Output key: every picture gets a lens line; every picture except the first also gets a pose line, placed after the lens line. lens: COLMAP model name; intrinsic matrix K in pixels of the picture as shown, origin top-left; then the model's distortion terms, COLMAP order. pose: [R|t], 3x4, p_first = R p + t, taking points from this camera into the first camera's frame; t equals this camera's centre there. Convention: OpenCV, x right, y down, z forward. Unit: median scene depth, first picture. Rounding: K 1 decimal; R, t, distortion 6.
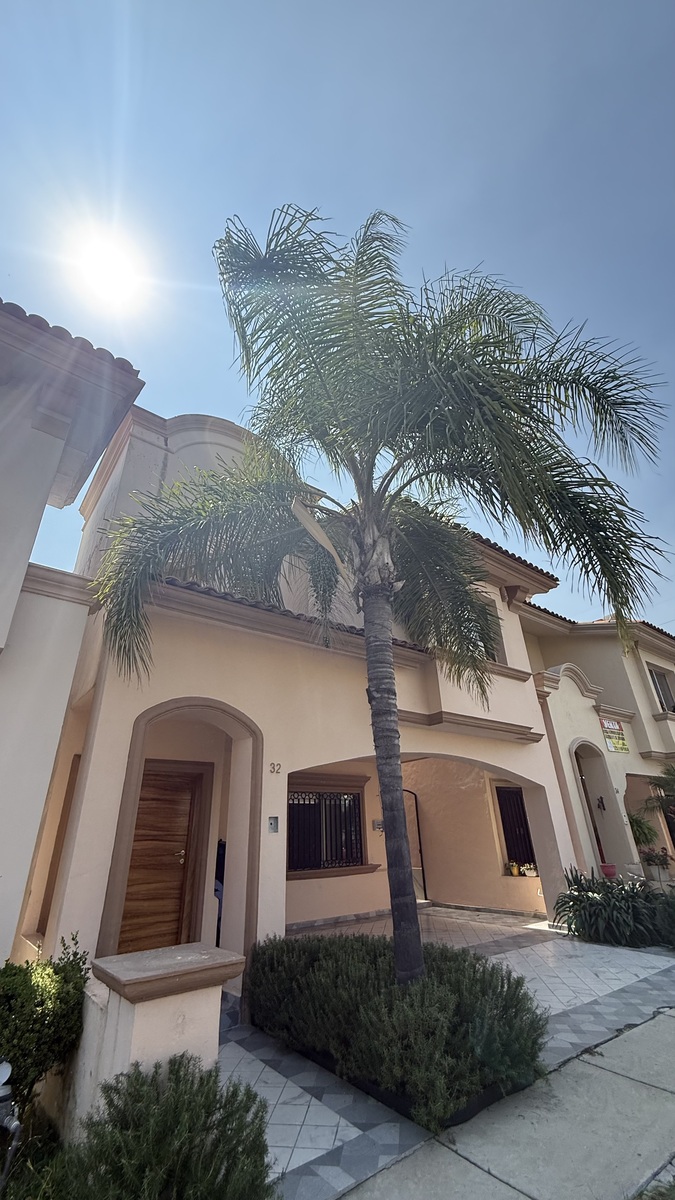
lens RADIAL K [[477.6, 0, 337.3], [0, 477.6, 596.1], [0, 0, 1]] dist [-0.000347, 0.000039]
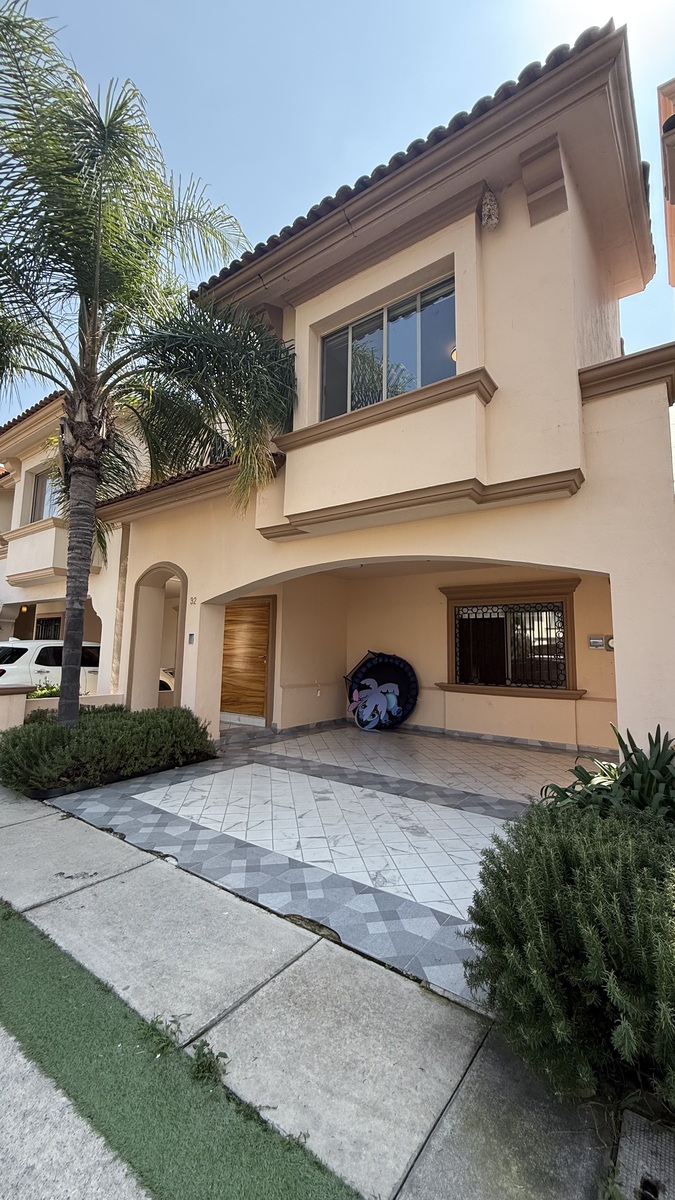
lens RADIAL K [[477.6, 0, 341.5], [0, 477.6, 595.2], [0, 0, 1]] dist [-0.000347, 0.000039]
pose [[0.281317, -0.071695, -0.956933, 1.267161], [0.407708, 0.911656, 0.051554, 0.445187], [0.868697, -0.404652, 0.285695, 0.981408]]
